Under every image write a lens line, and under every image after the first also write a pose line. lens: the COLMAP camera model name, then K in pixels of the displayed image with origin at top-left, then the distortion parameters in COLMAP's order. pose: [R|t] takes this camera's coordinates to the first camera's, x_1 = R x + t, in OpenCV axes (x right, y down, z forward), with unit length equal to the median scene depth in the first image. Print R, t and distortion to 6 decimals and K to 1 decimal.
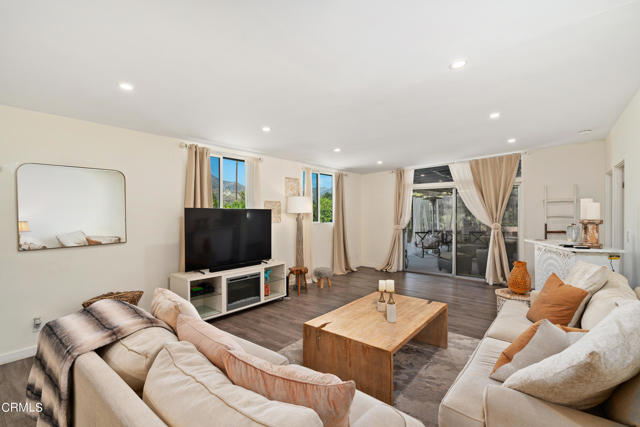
lens RADIAL K [[294.2, 0, 320.0], [0, 294.2, 213.5], [0, 0, 1]] dist [-0.003170, -0.000358]
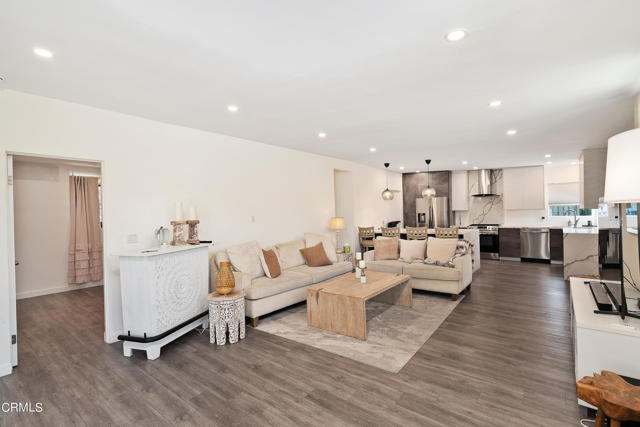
lens RADIAL K [[298.0, 0, 320.0], [0, 298.0, 213.5], [0, 0, 1]] dist [-0.000898, -0.000254]
pose [[-0.999611, 0.022216, -0.016888, 0.216308], [0.022144, 0.999745, 0.004411, -0.000343], [0.016982, 0.004035, -0.999848, 1.213991]]
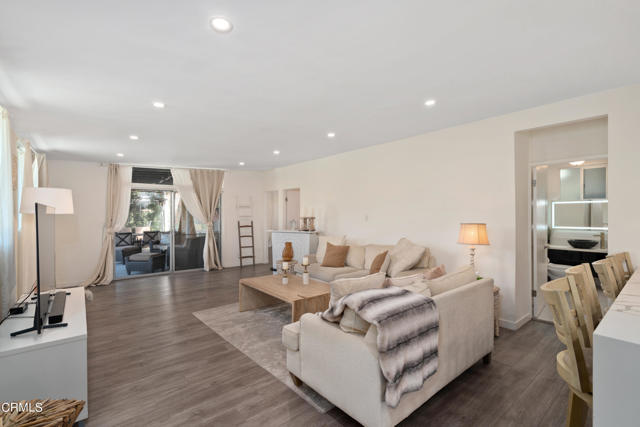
lens RADIAL K [[294.2, 0, 320.0], [0, 294.2, 213.5], [0, 0, 1]] dist [-0.003170, -0.000358]
pose [[0.191004, 0.001593, 0.981588, -0.573877], [0.004818, 0.999985, -0.002560, 0.001572], [-0.981577, 0.005218, 0.190993, 0.293867]]
